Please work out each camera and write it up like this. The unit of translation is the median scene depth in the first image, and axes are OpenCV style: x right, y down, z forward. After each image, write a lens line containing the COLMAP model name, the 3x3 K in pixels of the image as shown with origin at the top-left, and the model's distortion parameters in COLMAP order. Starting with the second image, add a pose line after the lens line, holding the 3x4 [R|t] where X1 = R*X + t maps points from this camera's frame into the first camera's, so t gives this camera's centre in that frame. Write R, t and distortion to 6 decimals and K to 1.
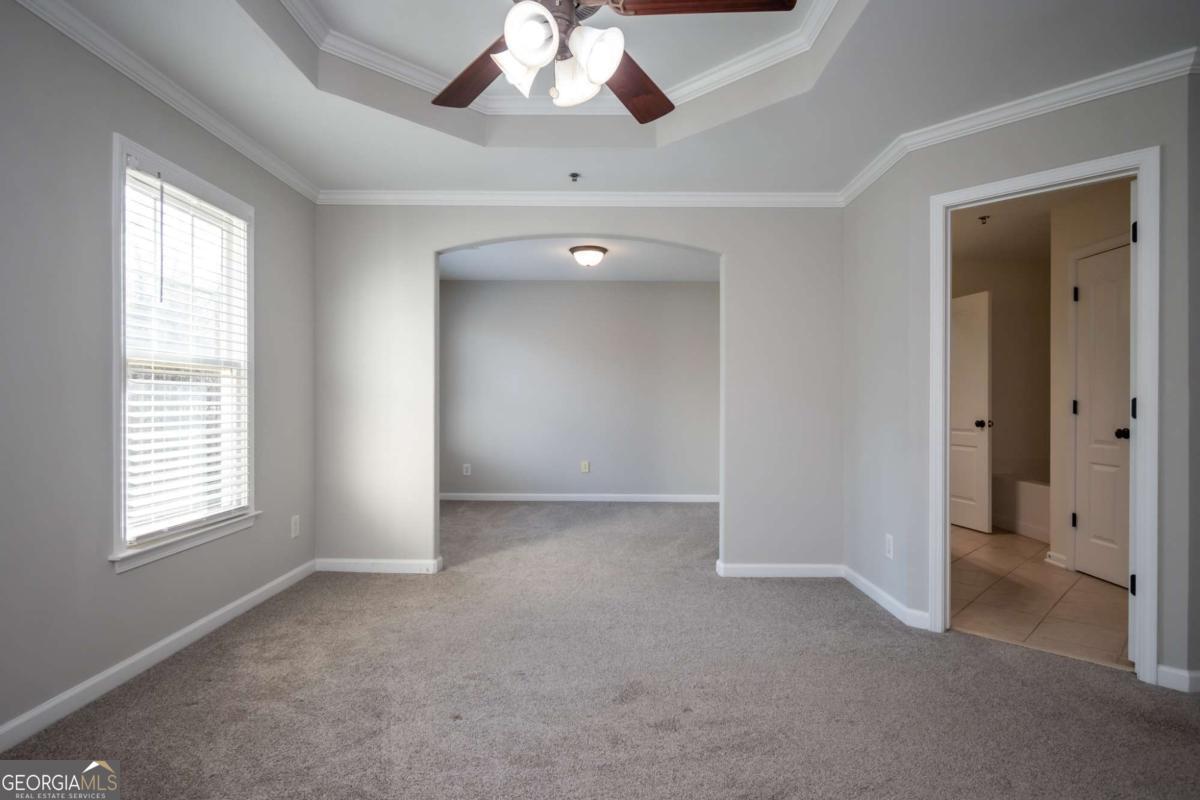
lens RADIAL K [[614.5, 0, 601.0], [0, 614.5, 404.2], [0, 0, 1]] dist [0.000828, -0.000768]
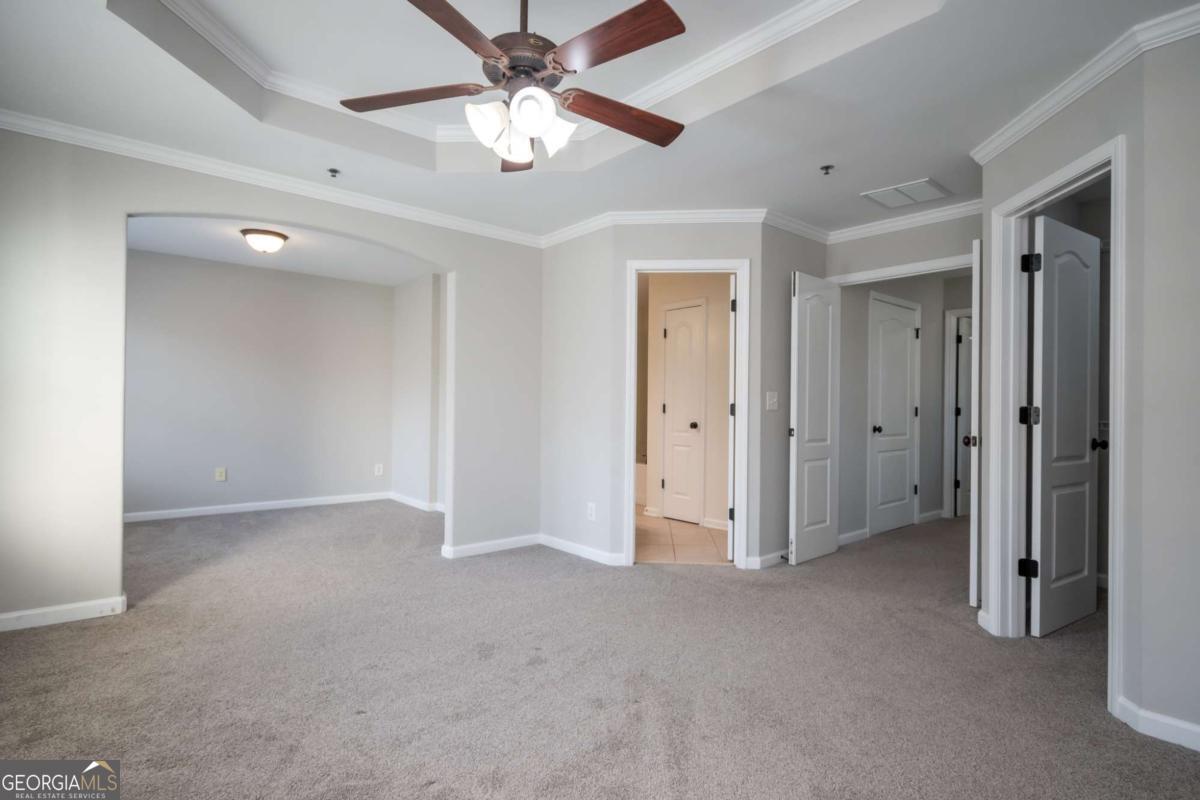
lens RADIAL K [[602.3, 0, 603.8], [0, 602.3, 403.2], [0, 0, 1]] dist [-0.000894, -0.000768]
pose [[0.749000, 0.009142, 0.662507, -0.399962], [-0.008701, 0.999954, -0.003962, -0.001687], [-0.662513, -0.002797, 0.749045, -0.009546]]
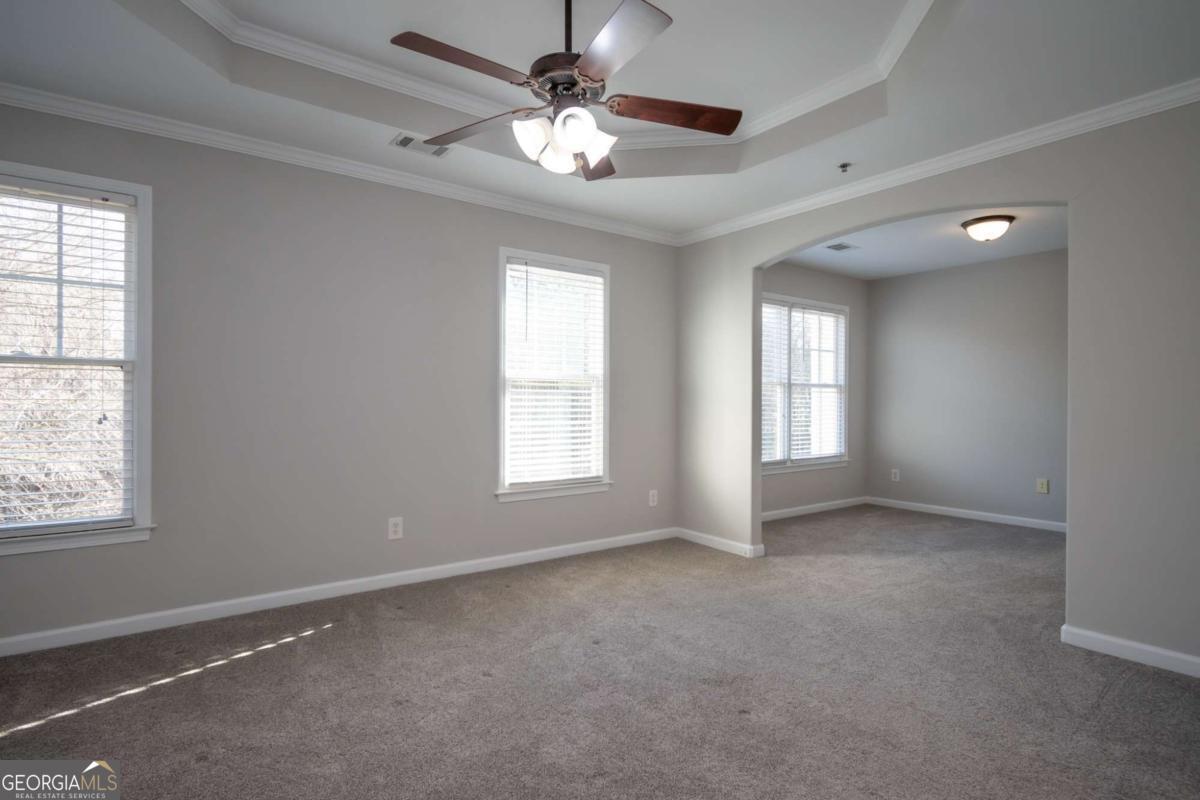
lens RADIAL K [[608.9, 0, 603.6], [0, 608.9, 403.9], [0, 0, 1]] dist [-0.000587, -0.001161]
pose [[0.608418, 0.005015, -0.793601, 0.542685], [-0.007044, 0.999975, 0.000920, -0.003106], [0.793586, 0.005030, 0.608438, 0.143201]]
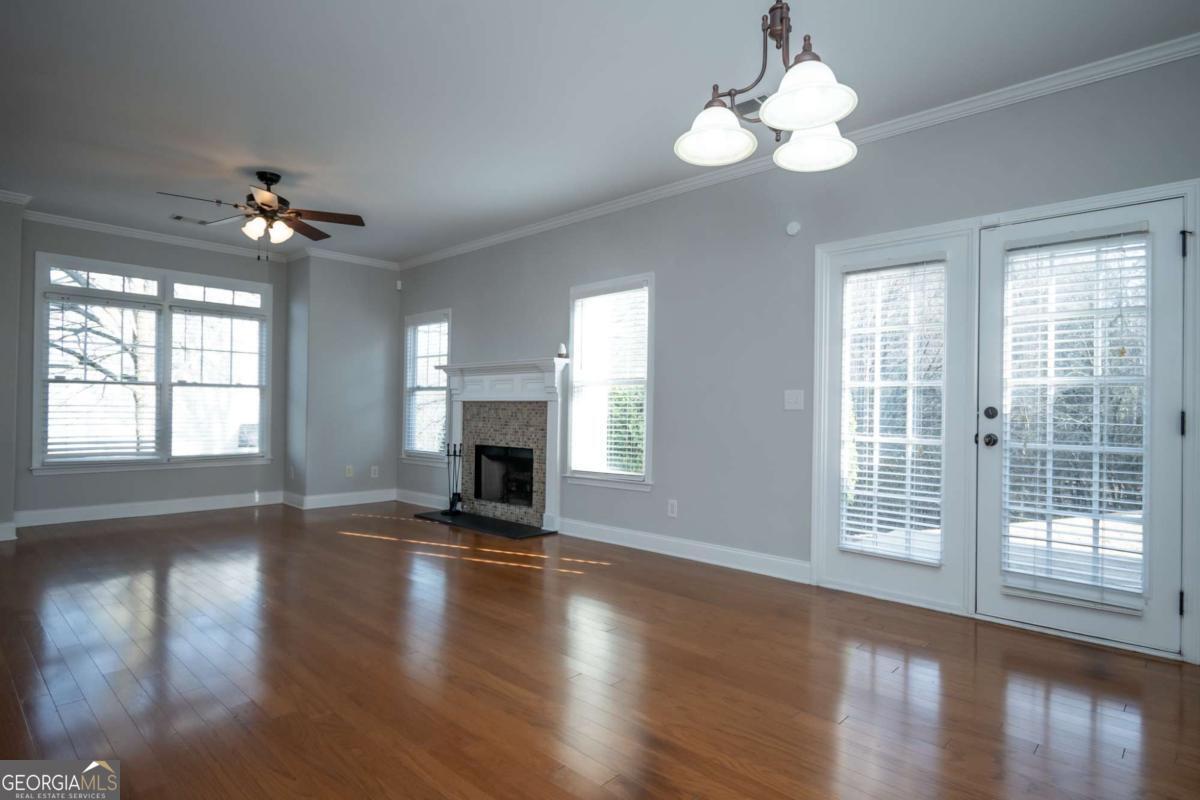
lens RADIAL K [[642.9, 0, 603.0], [0, 642.9, 405.0], [0, 0, 1]] dist [0.000392, -0.003042]
pose [[-0.669990, -0.013151, -0.742253, 0.642239], [-0.014424, 0.999885, -0.004696, 0.000500], [0.742230, 0.007560, -0.670103, 1.955241]]
